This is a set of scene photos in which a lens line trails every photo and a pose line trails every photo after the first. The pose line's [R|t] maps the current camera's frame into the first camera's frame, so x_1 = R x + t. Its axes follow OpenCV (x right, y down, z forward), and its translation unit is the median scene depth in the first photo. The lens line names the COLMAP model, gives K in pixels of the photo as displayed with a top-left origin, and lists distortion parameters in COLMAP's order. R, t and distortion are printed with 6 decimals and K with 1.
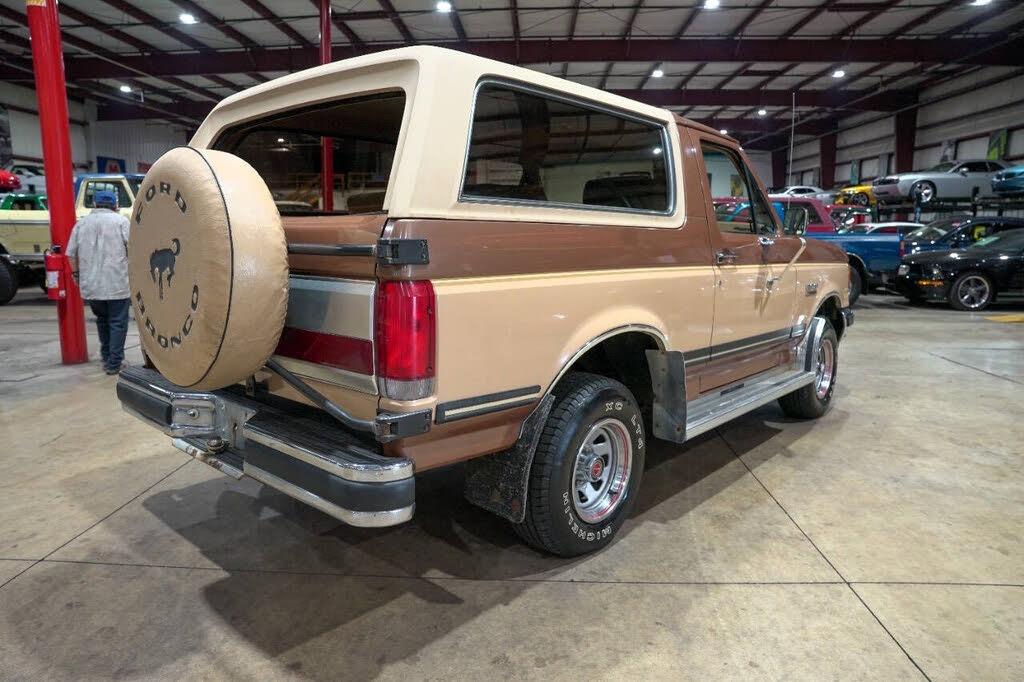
lens RADIAL K [[701.1, 0, 515.0], [0, 701.1, 341.5], [0, 0, 1]] dist [-0.140124, 0.109483]
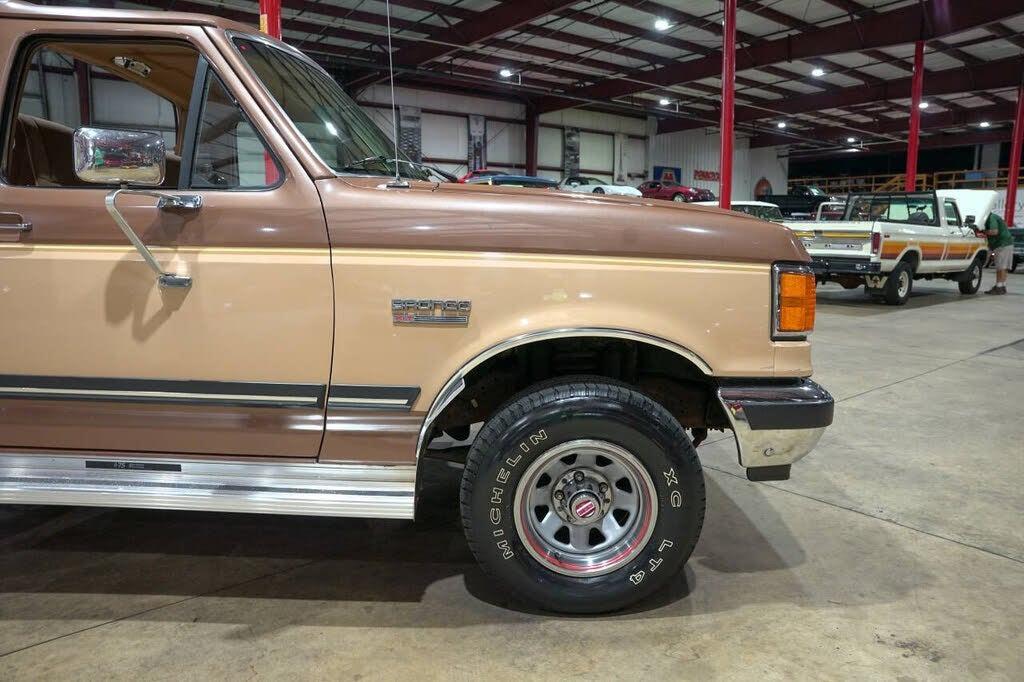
lens RADIAL K [[701.1, 0, 515.0], [0, 701.1, 341.5], [0, 0, 1]] dist [-0.140124, 0.109483]
pose [[0.650262, 0.109317, -0.751804, 1.137921], [-0.119156, 0.992021, 0.041183, -0.114972], [0.750308, 0.062802, 0.658099, 1.062735]]
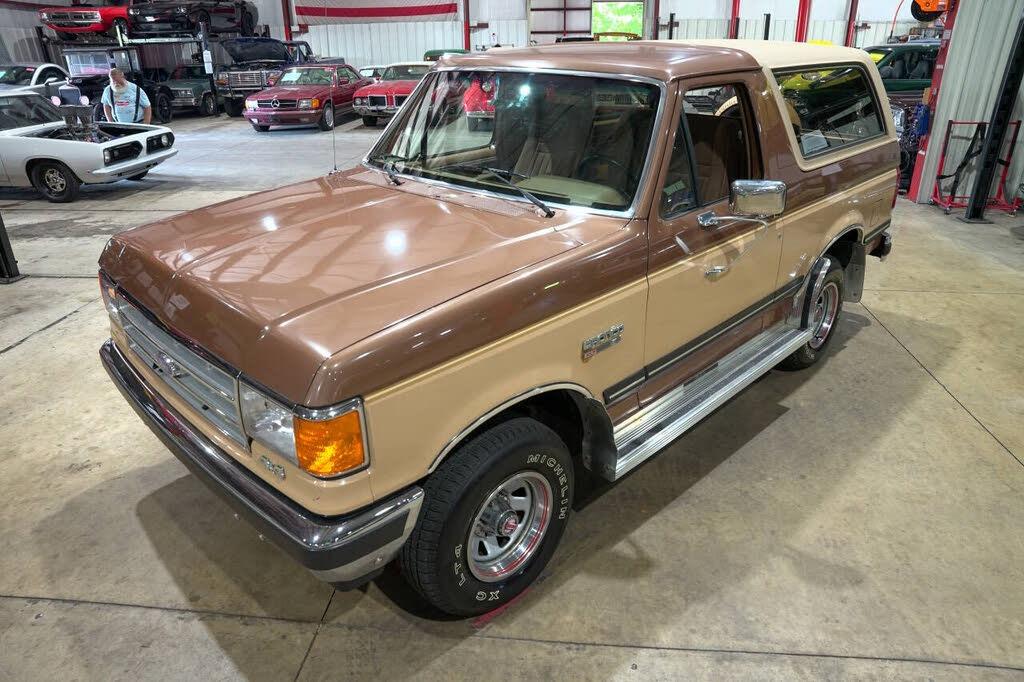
lens RADIAL K [[701.1, 0, 515.0], [0, 701.1, 341.5], [0, 0, 1]] dist [-0.140124, 0.109483]
pose [[-0.998055, -0.025317, 0.056969, 0.180151], [0.010333, 0.834008, 0.551656, -0.622755], [-0.061479, 0.551172, -0.832124, 2.516503]]
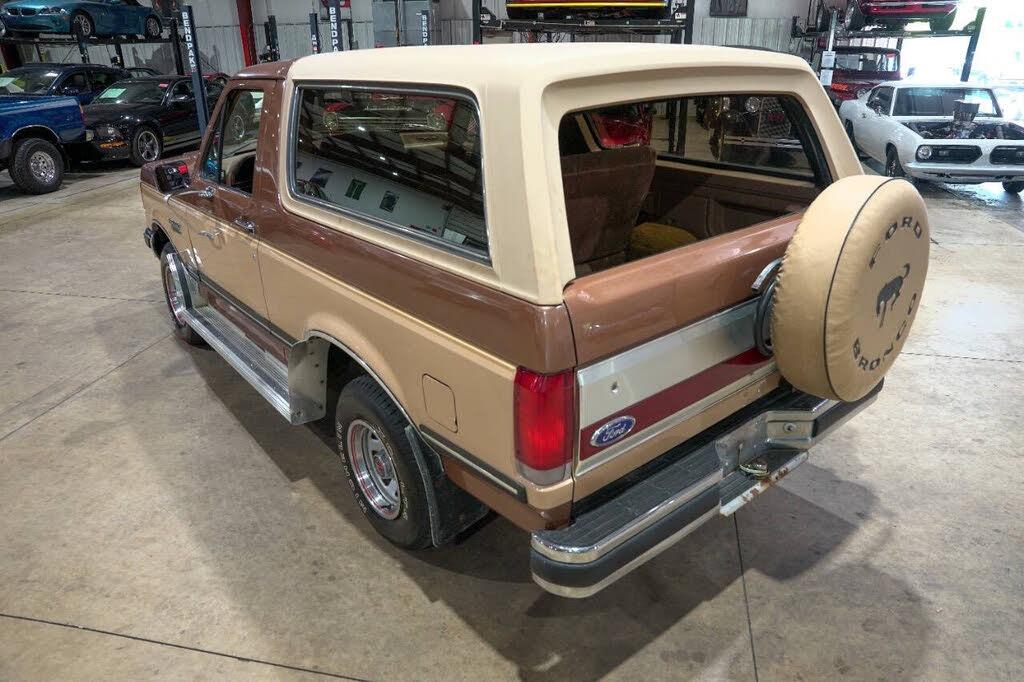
lens RADIAL K [[701.1, 0, 515.0], [0, 701.1, 341.5], [0, 0, 1]] dist [-0.140124, 0.109483]
pose [[0.154486, -0.402128, 0.902456, -1.080865], [0.162071, 0.911363, 0.378353, -0.370101], [-0.974611, 0.087811, 0.205966, 0.925427]]
